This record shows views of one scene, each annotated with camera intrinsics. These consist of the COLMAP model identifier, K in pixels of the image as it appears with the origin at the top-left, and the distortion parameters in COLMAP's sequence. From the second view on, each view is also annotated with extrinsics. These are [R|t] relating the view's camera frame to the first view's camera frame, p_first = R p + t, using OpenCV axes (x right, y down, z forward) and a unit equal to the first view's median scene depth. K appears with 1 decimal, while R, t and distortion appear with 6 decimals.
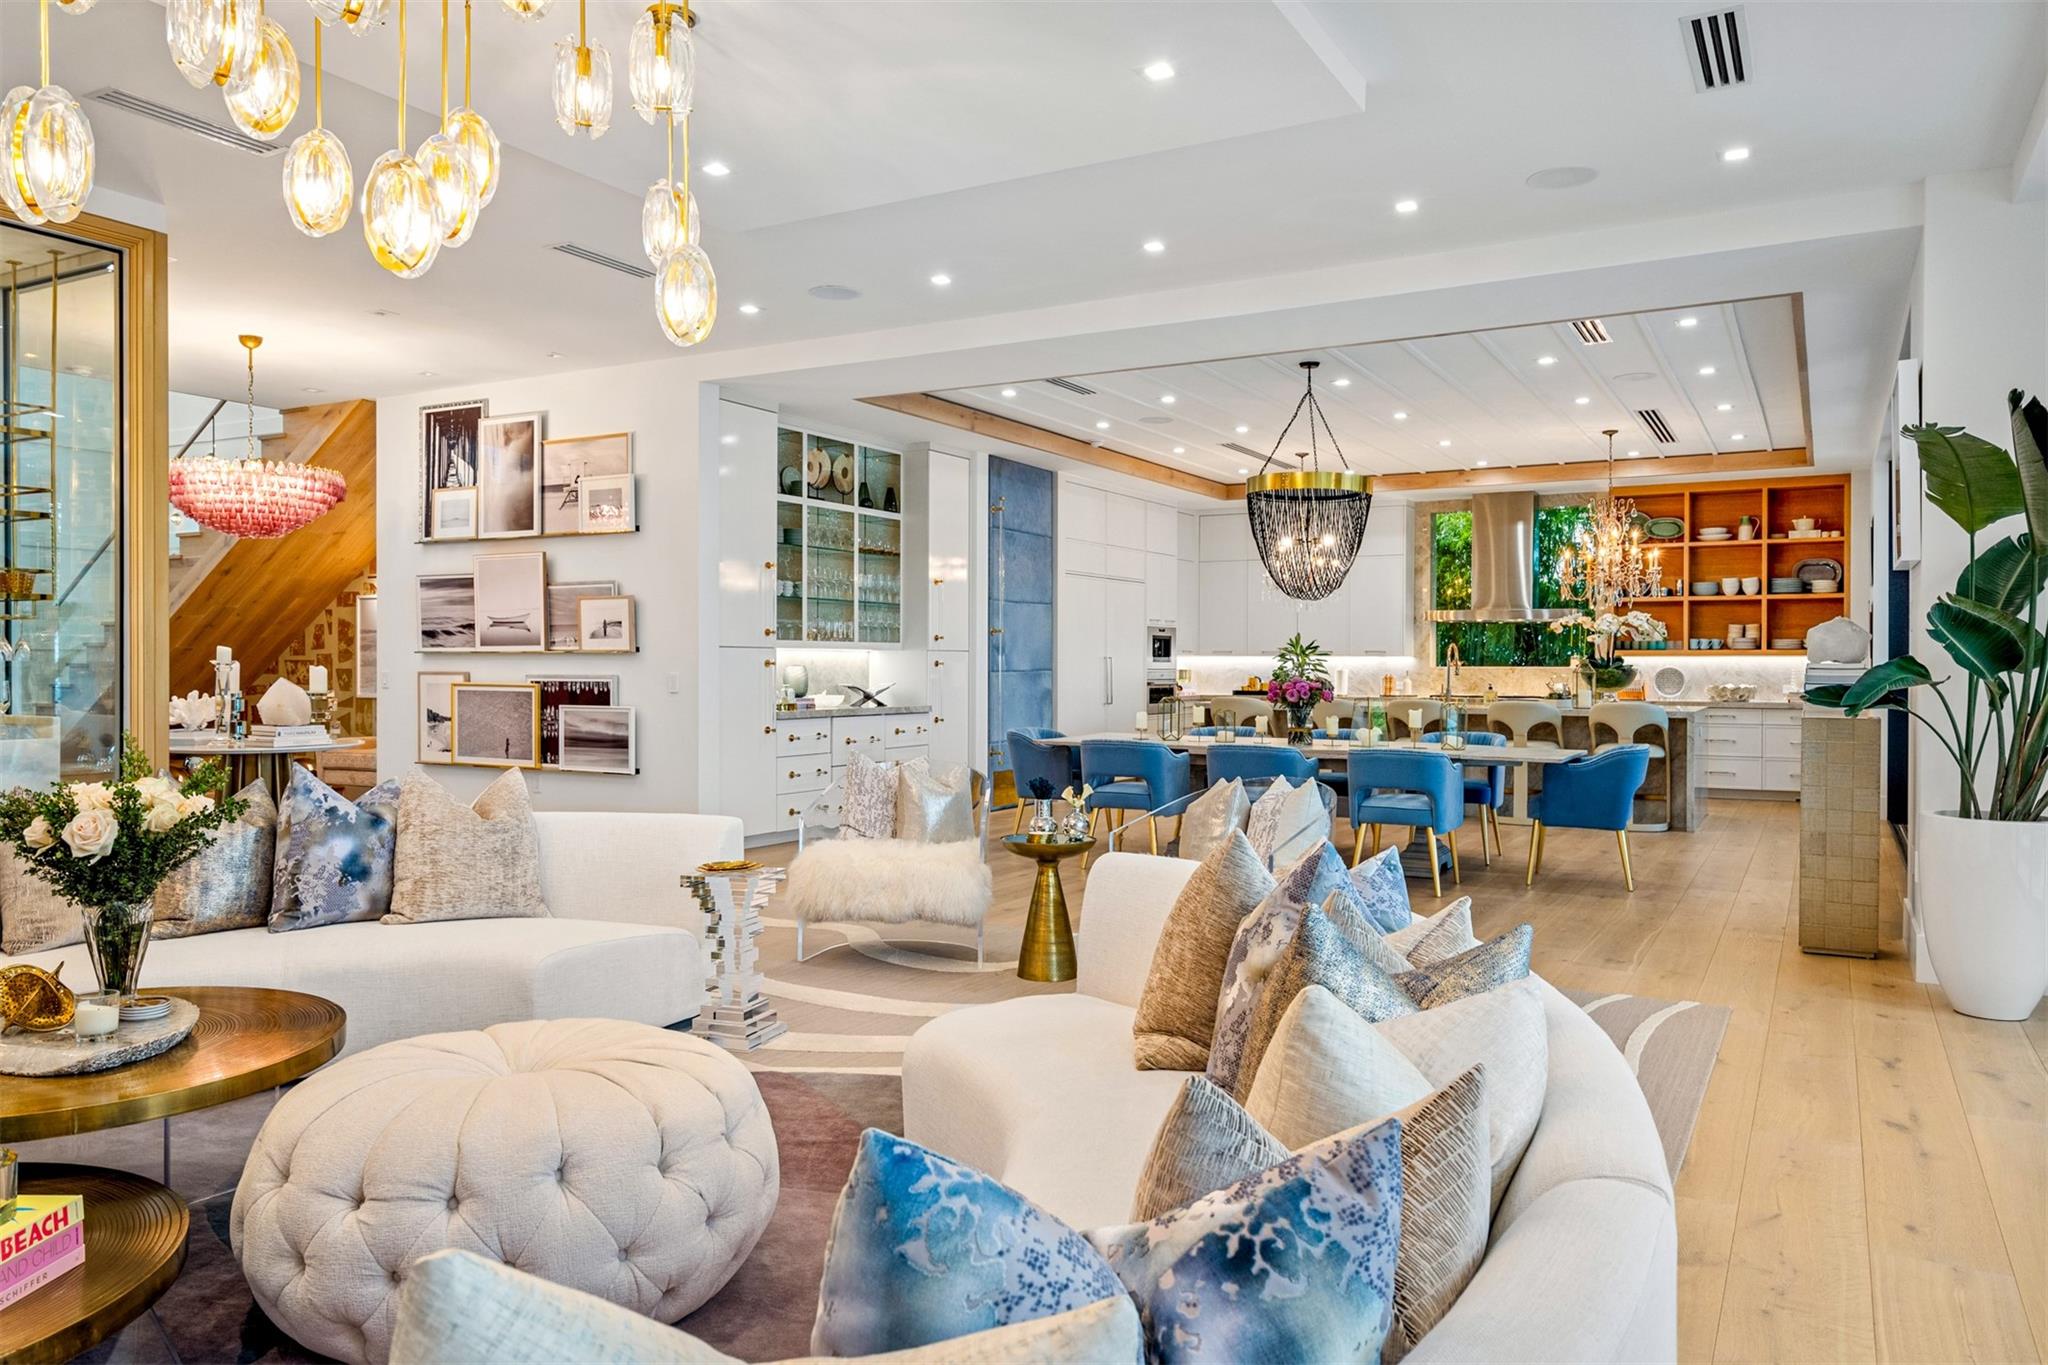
lens RADIAL K [[1418.4, 0, 1024.6], [0, 1418.4, 672.4], [0, 0, 1]] dist [0.006889, 0.002036]
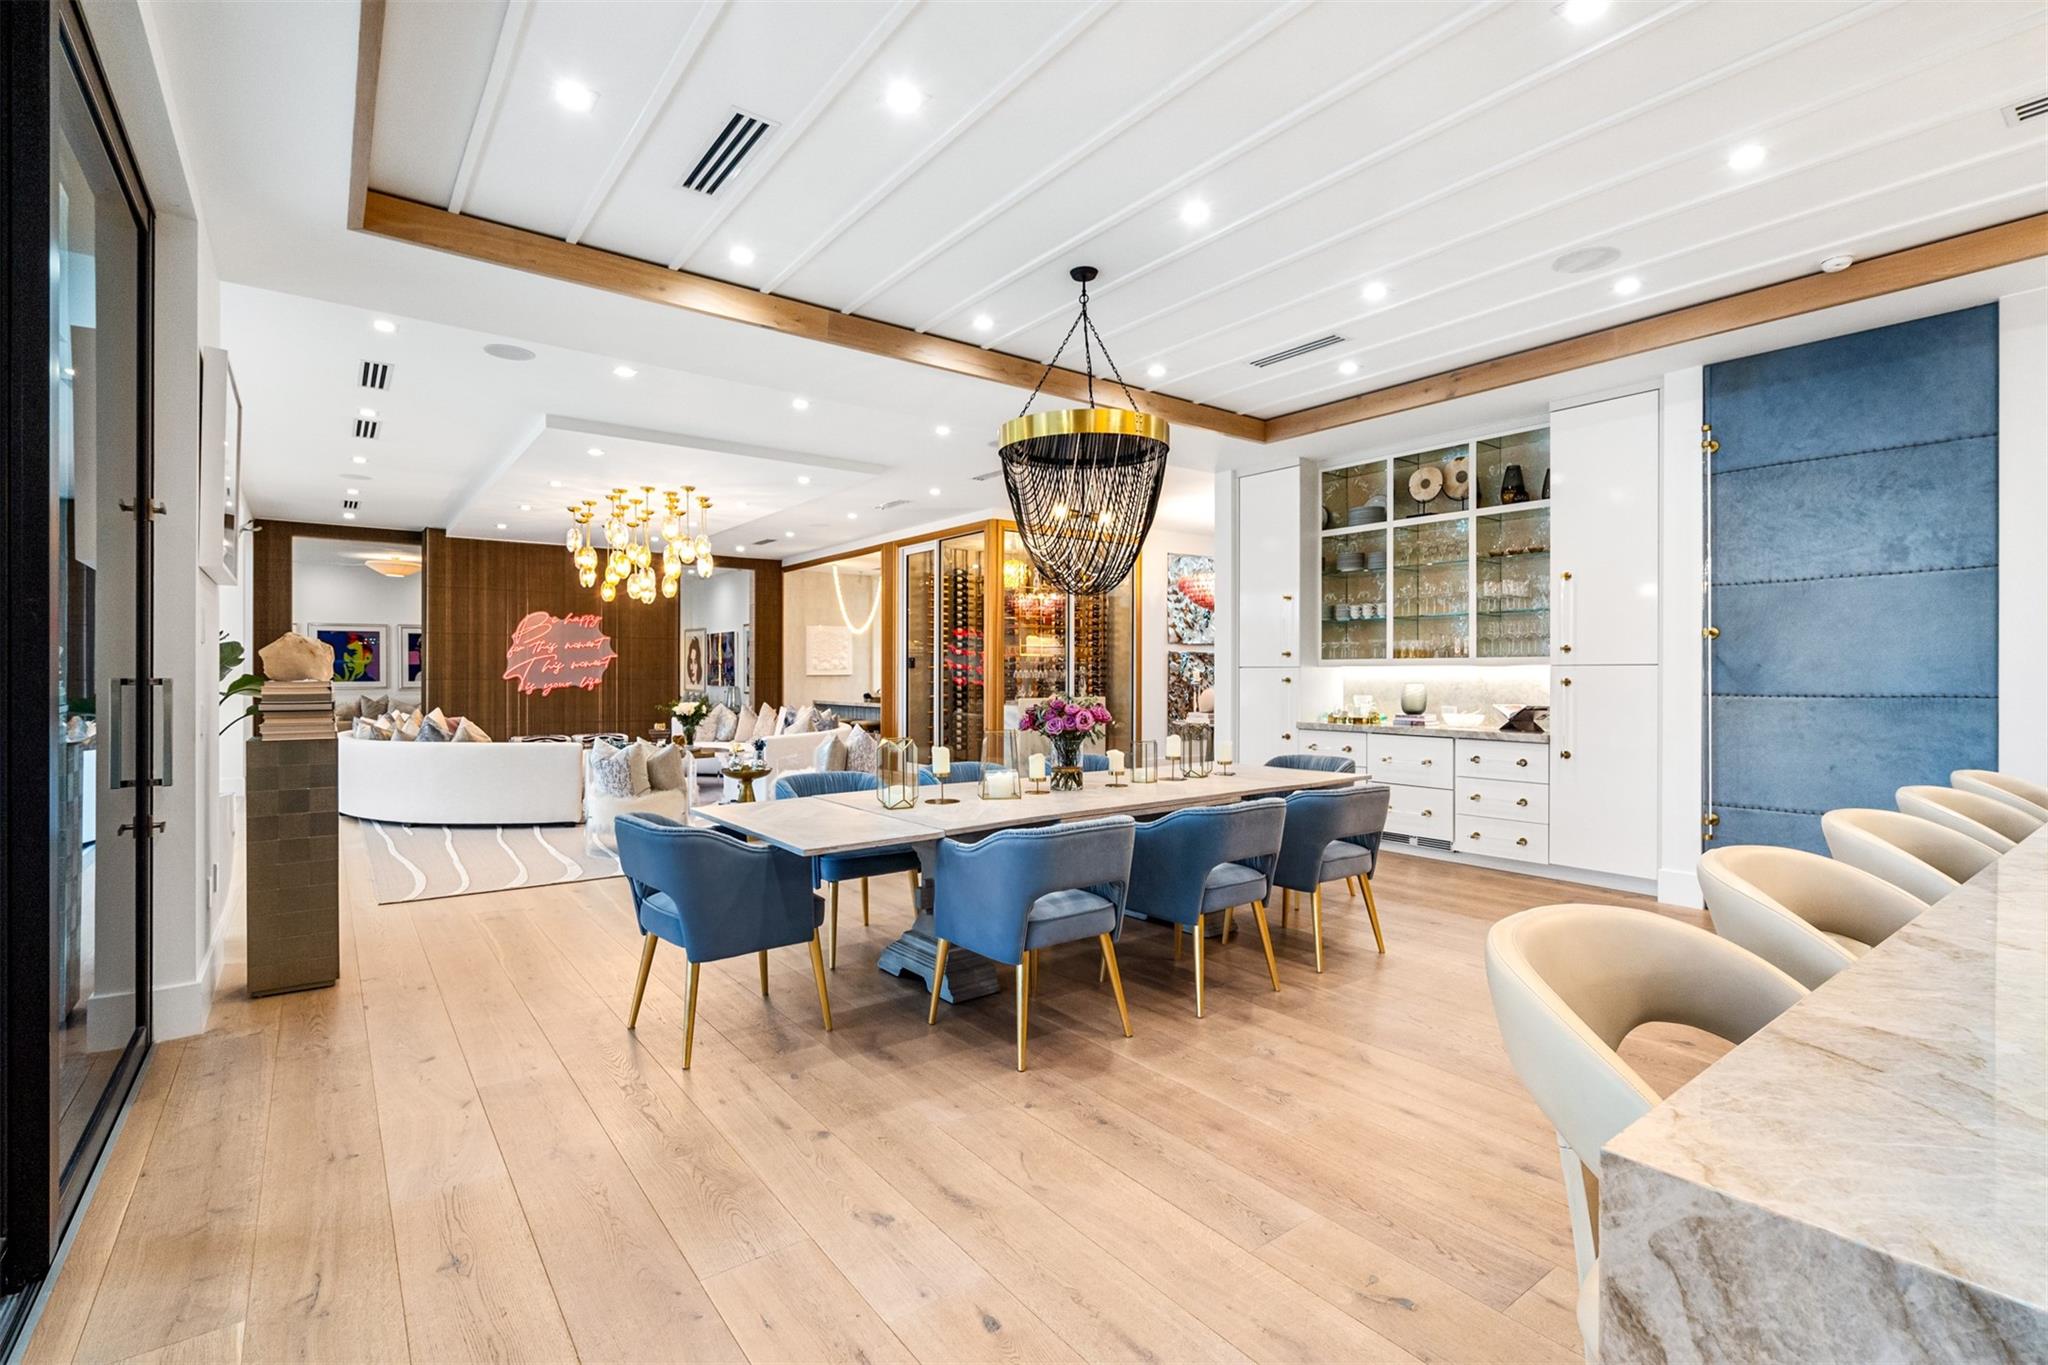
lens RADIAL K [[933.8, 0, 1022.4], [0, 933.8, 674.6], [0, 0, 1]] dist [-0.001526, 0.000385]
pose [[-0.399573, -0.003519, -0.916695, 0.571351], [-0.008869, 0.999961, 0.000027, -0.008520], [0.916659, 0.008141, -0.399588, 1.017411]]
